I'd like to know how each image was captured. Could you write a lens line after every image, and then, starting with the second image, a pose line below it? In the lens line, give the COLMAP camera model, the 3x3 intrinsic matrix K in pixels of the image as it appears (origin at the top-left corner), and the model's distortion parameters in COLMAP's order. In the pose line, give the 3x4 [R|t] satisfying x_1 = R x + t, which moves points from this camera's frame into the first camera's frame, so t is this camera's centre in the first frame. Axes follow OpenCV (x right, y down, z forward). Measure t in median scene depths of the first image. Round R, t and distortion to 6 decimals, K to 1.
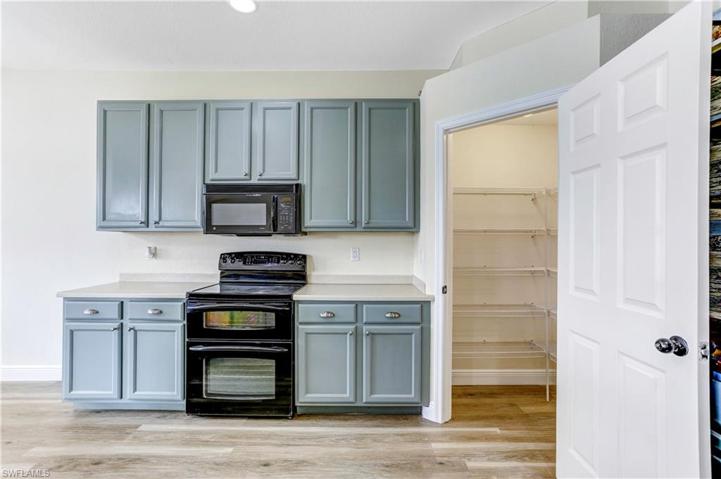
lens RADIAL K [[339.2, 0, 355.6], [0, 339.2, 238.6], [0, 0, 1]] dist [-0.000879, 0.001775]
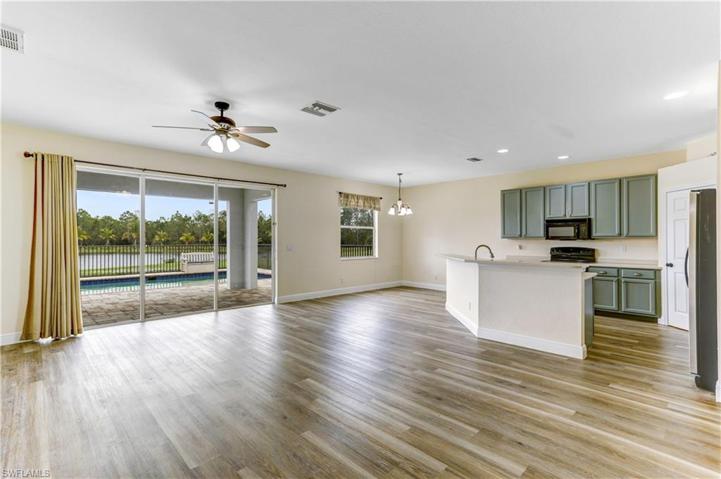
lens RADIAL K [[339.2, 0, 357.1], [0, 339.2, 235.5], [0, 0, 1]] dist [-0.000879, 0.001775]
pose [[0.690845, -0.014668, -0.722854, 0.412005], [0.006147, 0.999877, -0.014415, -0.017002], [0.722977, 0.005515, 0.690850, -1.764548]]
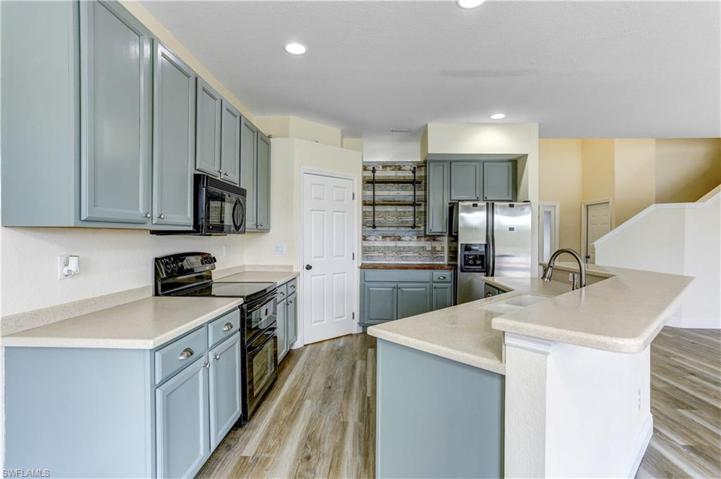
lens RADIAL K [[339.2, 0, 358.4], [0, 339.2, 239.1], [0, 0, 1]] dist [-0.000879, 0.001775]
pose [[0.052211, -0.011778, 0.998567, -1.343032], [-0.009446, 0.999880, 0.012287, -0.013837], [-0.998591, -0.010074, 0.052093, 0.605522]]
